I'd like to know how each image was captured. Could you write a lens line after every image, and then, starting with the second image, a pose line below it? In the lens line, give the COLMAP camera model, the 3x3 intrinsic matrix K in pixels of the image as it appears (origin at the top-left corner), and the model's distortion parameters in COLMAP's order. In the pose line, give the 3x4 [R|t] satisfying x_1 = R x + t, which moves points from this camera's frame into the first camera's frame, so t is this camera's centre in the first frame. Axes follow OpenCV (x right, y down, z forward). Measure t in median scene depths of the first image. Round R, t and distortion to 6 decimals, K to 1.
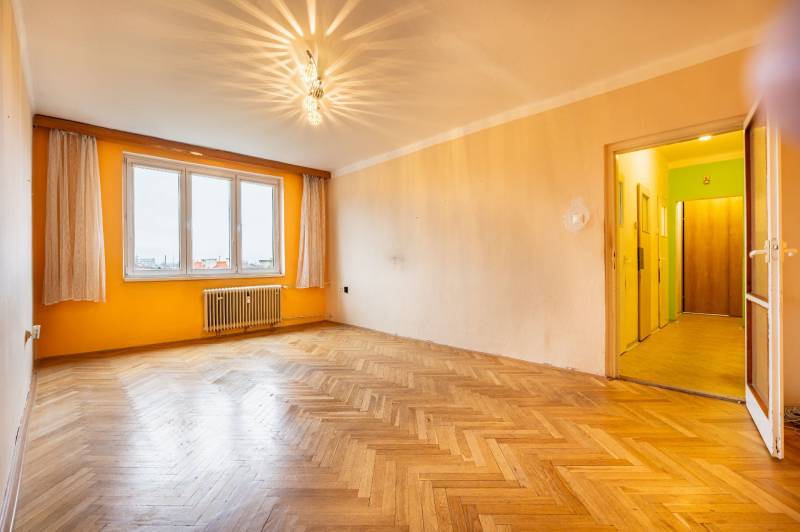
lens RADIAL K [[352.9, 0, 400.0], [0, 352.9, 266.0], [0, 0, 1]] dist [0.000050, 0.000015]
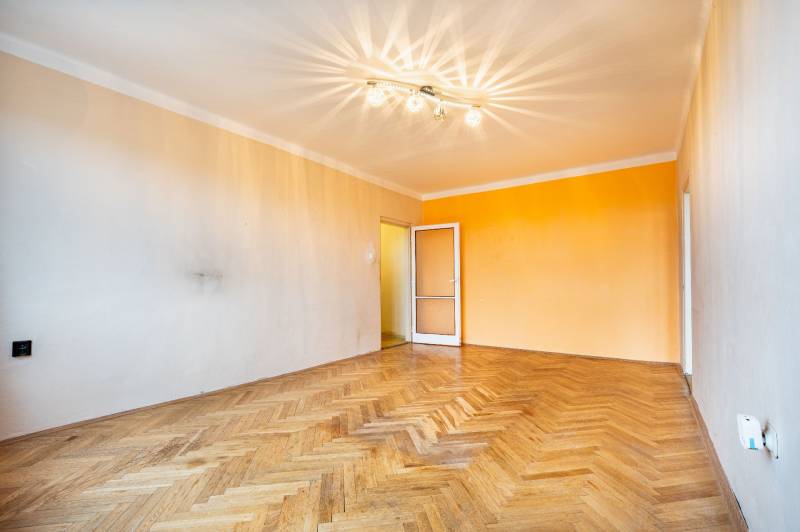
lens RADIAL K [[341.8, 0, 400.1], [0, 341.8, 282.1], [0, 0, 1]] dist [-0.000917, -0.000068]
pose [[-0.157576, 0.014720, 0.987397, -0.727032], [0.015111, 0.999808, -0.012493, 0.004526], [-0.987391, 0.012952, -0.157768, 0.779183]]
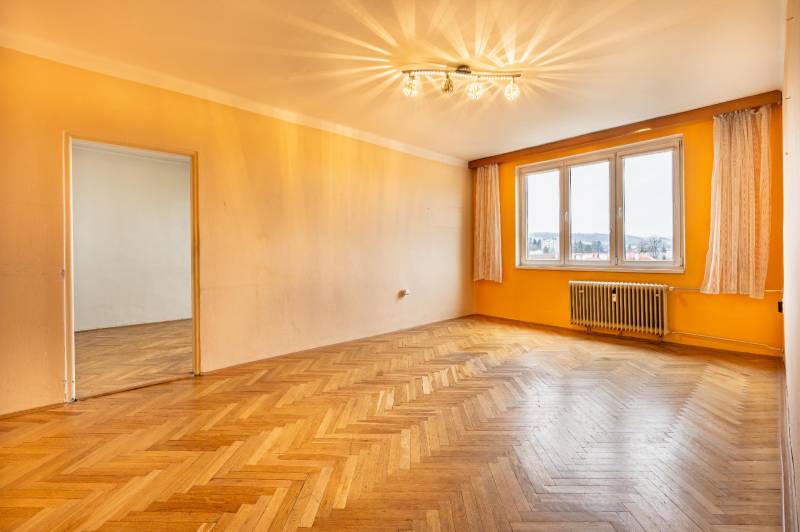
lens RADIAL K [[367.5, 0, 403.9], [0, 367.5, 250.7], [0, 0, 1]] dist [-0.000614, -0.000097]
pose [[-0.028256, 0.002406, -0.999598, 0.490589], [-0.000799, 0.999997, 0.002429, -0.020269], [0.999600, 0.000867, -0.028254, 0.551922]]
